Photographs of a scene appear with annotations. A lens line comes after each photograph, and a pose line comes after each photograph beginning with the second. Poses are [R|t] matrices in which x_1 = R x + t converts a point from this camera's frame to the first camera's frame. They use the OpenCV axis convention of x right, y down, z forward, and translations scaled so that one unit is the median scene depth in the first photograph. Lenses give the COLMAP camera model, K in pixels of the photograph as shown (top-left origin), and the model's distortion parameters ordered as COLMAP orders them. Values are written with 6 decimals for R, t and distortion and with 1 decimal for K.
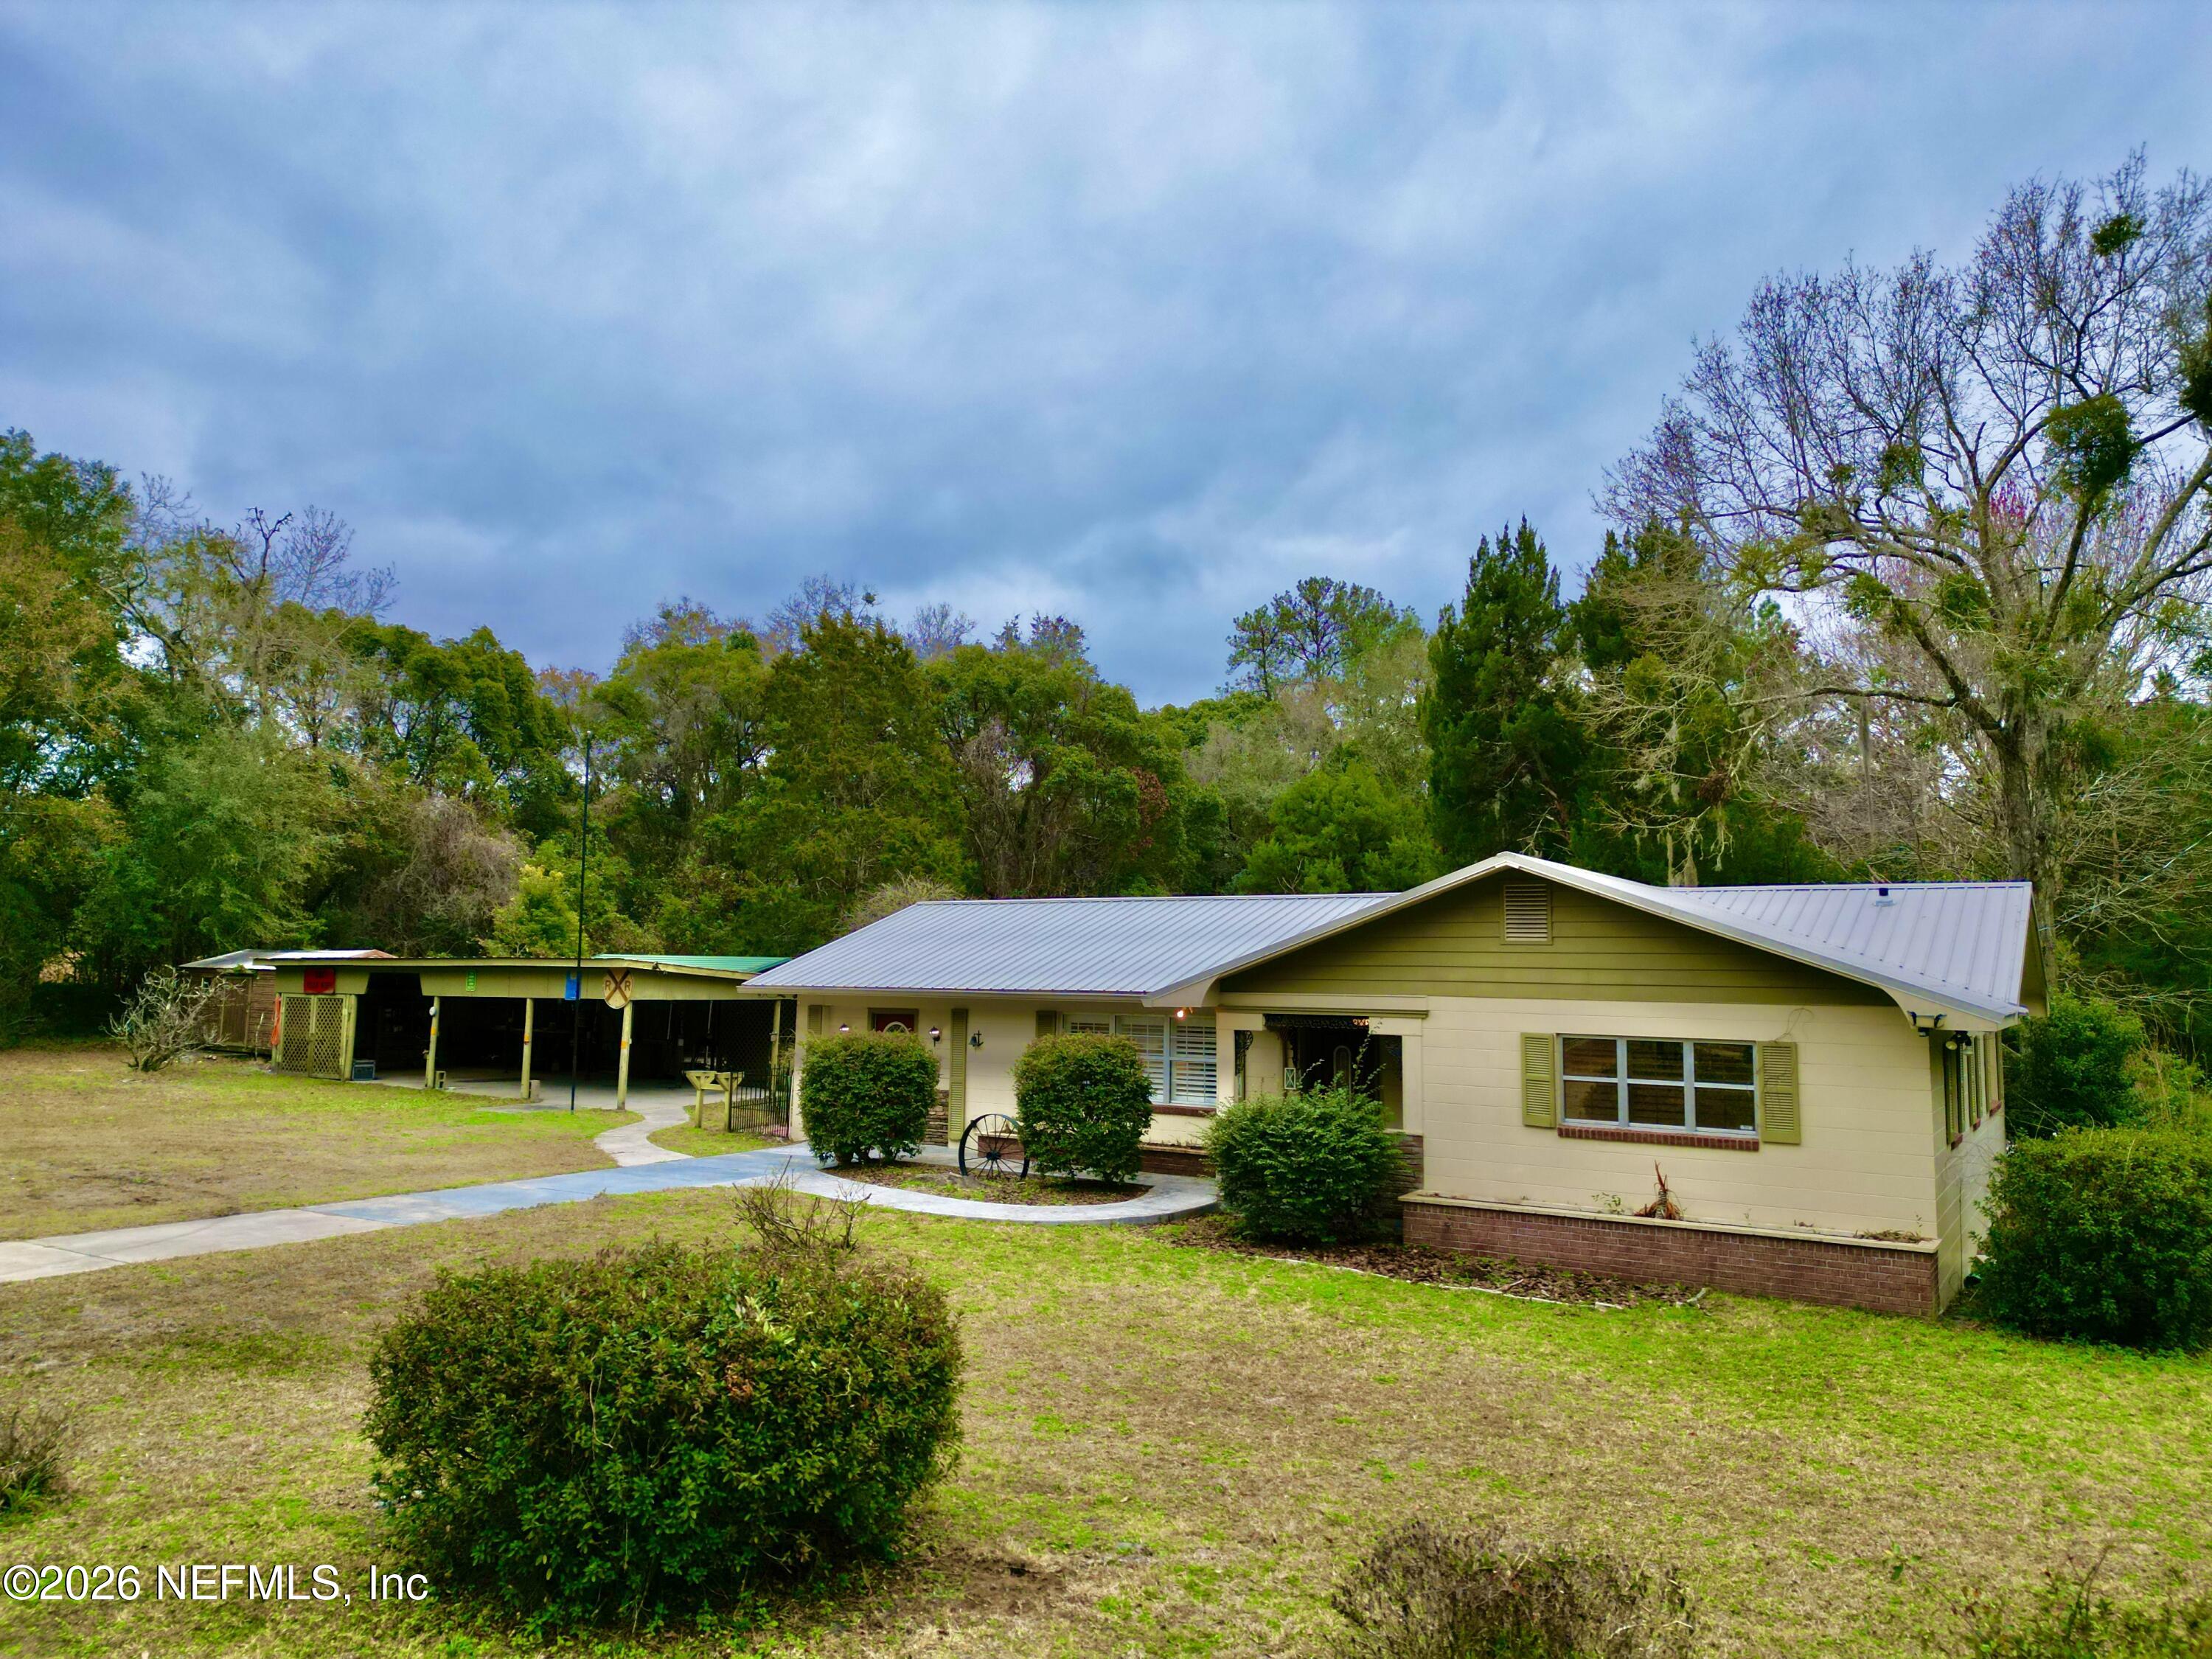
lens RADIAL K [[1546.2, 0, 1099.0], [0, 1546.2, 835.4], [0, 0, 1]] dist [0.030465, -0.002972]
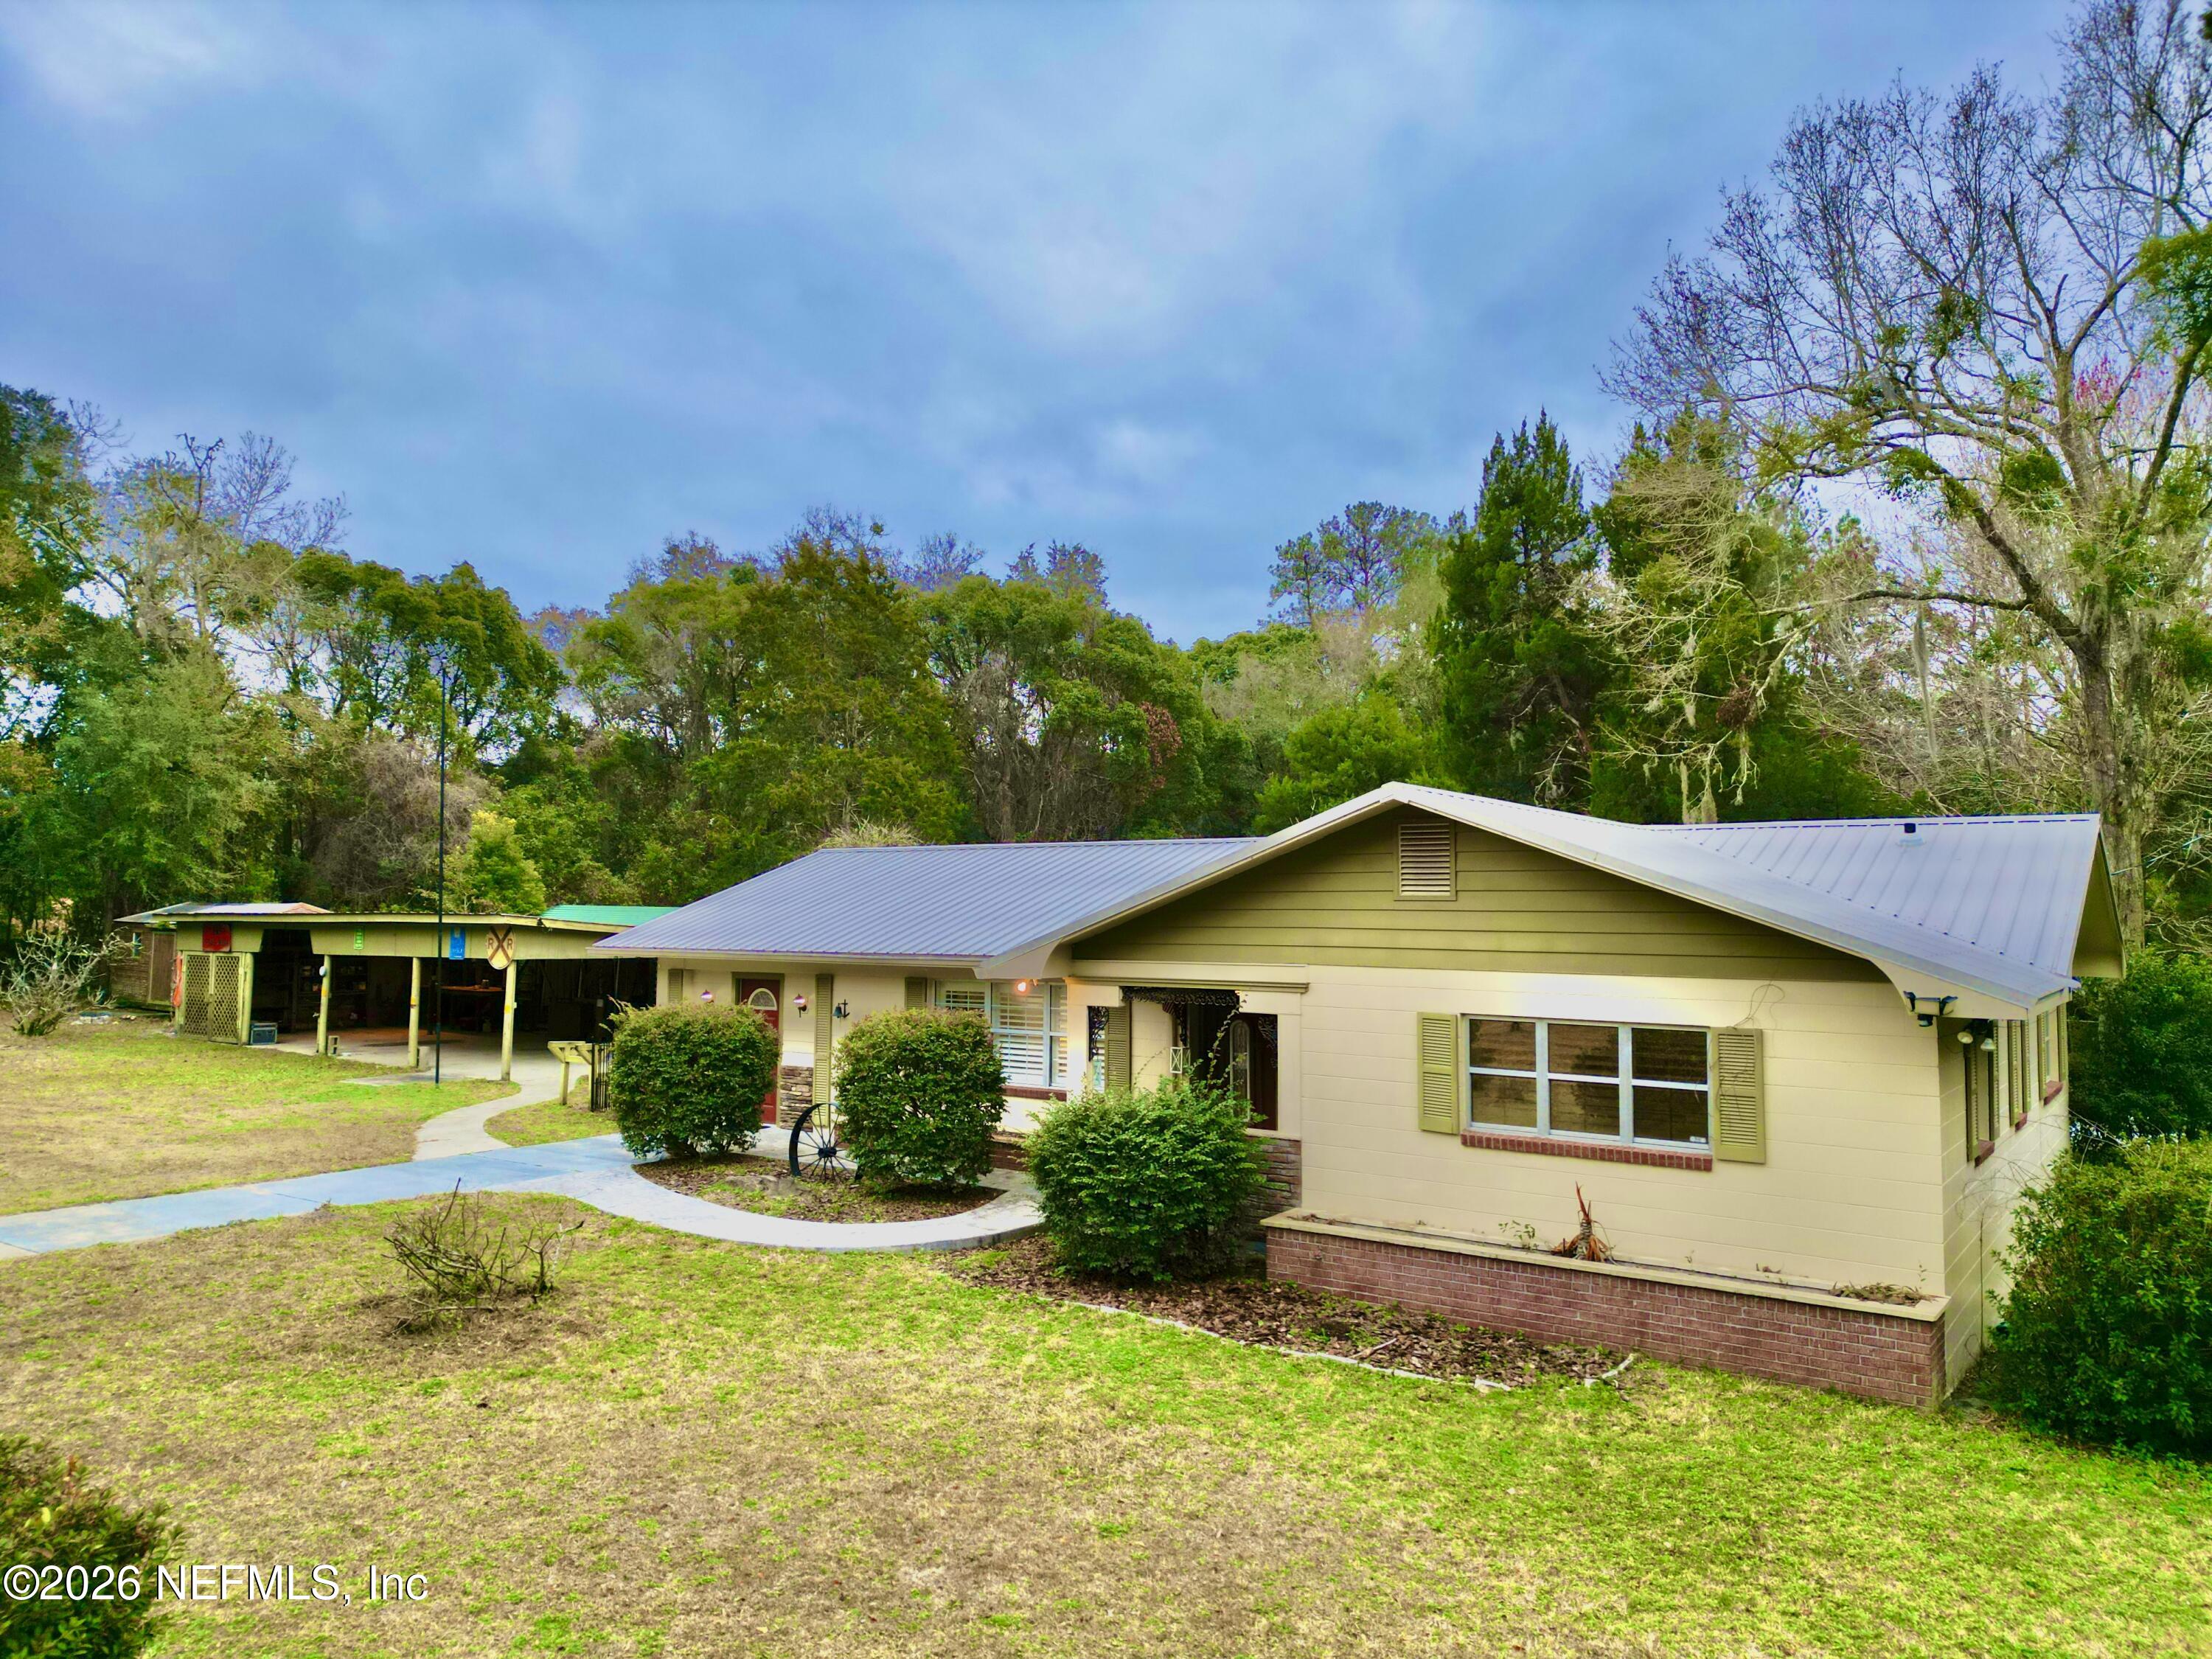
lens RADIAL K [[1546.2, 0, 1100.7], [0, 1546.2, 833.3], [0, 0, 1]] dist [0.030465, -0.002972]
pose [[0.998850, -0.008561, -0.047183, 0.081314], [0.010269, 0.999296, 0.036085, 0.003700], [0.046841, -0.036528, 0.998234, 0.116602]]
